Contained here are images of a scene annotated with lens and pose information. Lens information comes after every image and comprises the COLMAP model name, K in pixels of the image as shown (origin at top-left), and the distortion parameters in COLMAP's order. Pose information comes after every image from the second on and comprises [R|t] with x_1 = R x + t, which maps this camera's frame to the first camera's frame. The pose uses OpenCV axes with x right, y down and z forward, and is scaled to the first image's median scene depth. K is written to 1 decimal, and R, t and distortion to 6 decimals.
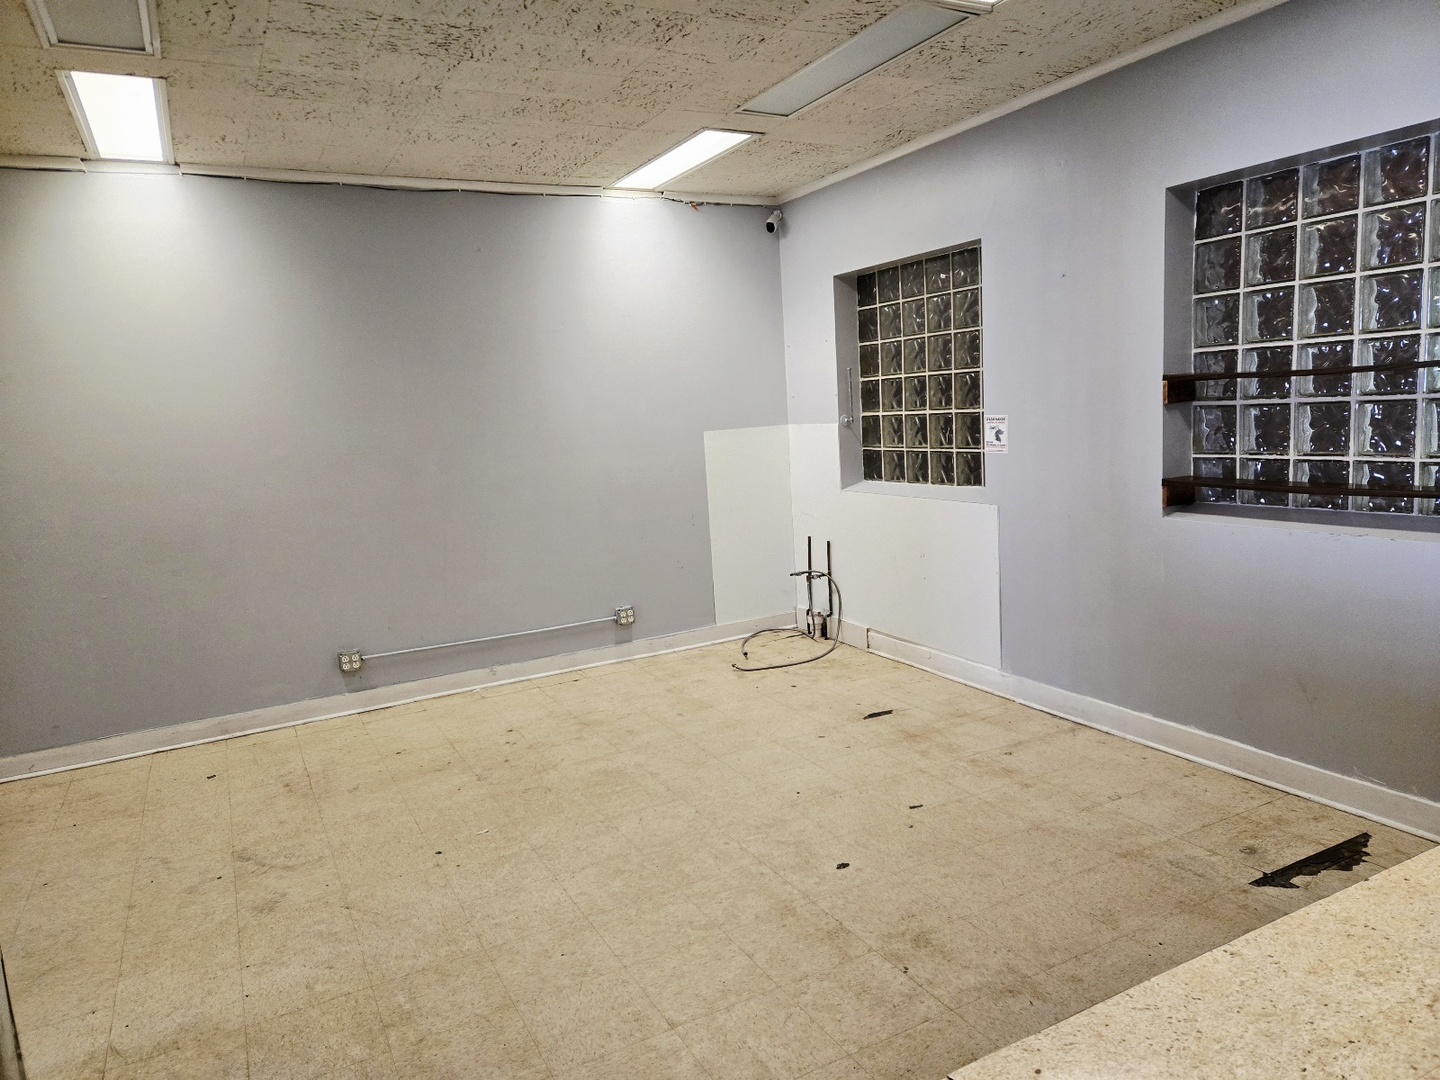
lens RADIAL K [[957.2, 0, 718.4], [0, 957.2, 536.5], [0, 0, 1]] dist [0.069855, -0.053166]
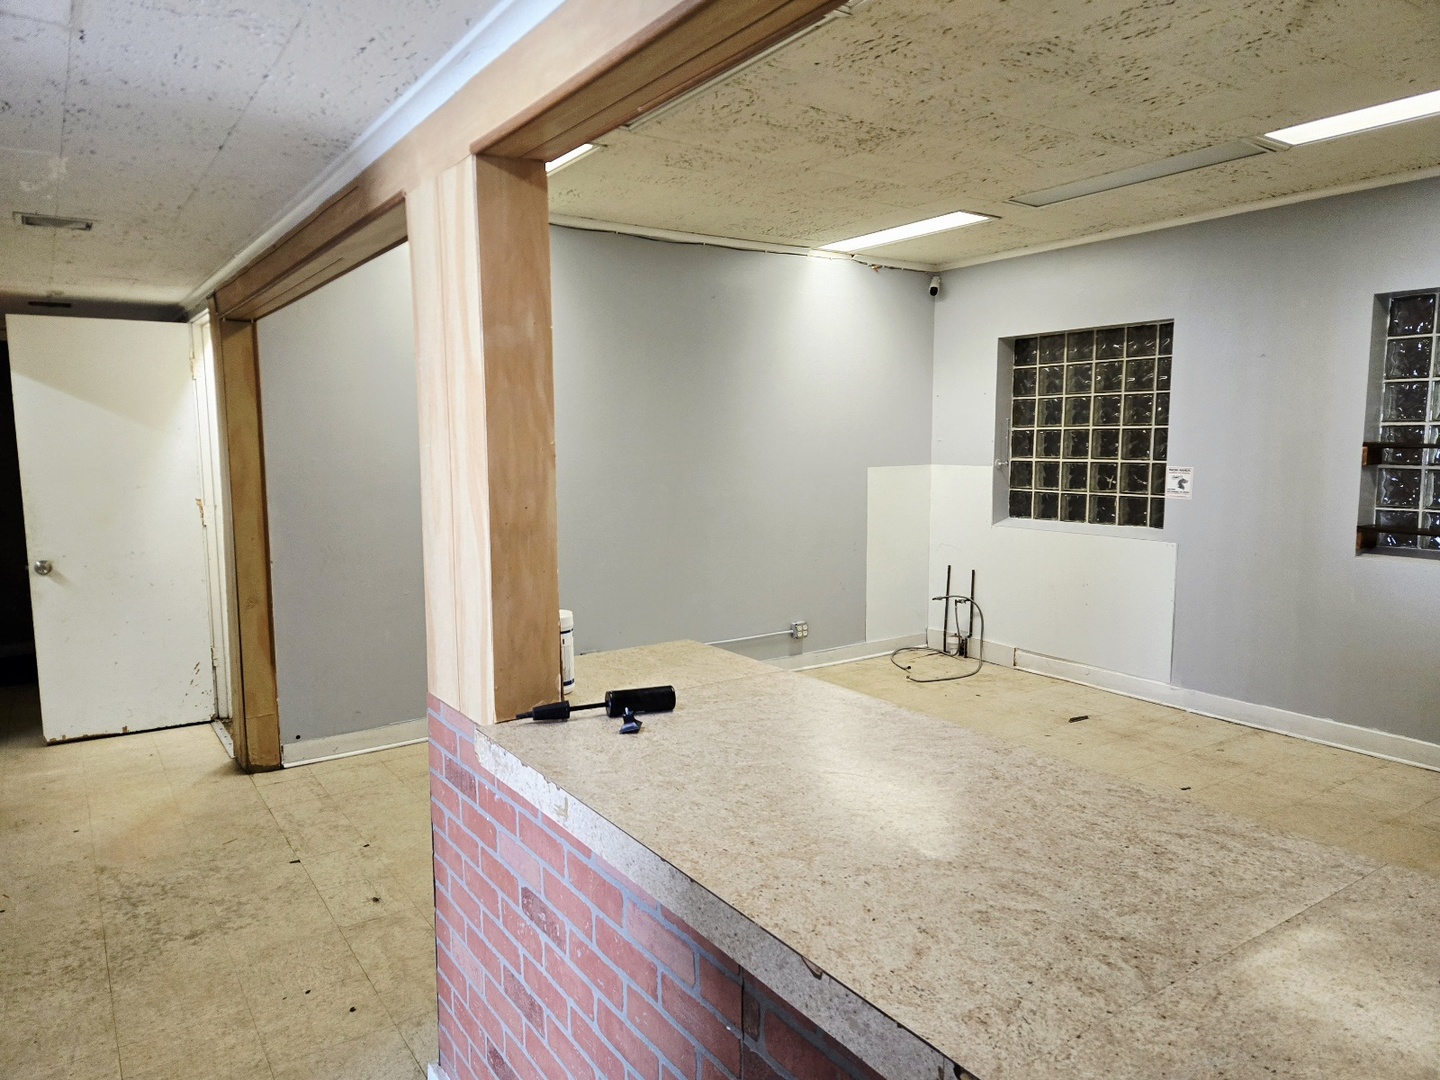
lens RADIAL K [[957.2, 0, 715.9], [0, 957.2, 543.7], [0, 0, 1]] dist [0.069855, -0.053166]
pose [[0.992125, 0.041217, 0.118280, -0.409908], [-0.037708, 0.998784, -0.031752, 0.027273], [-0.119445, 0.027042, 0.992473, -0.109876]]
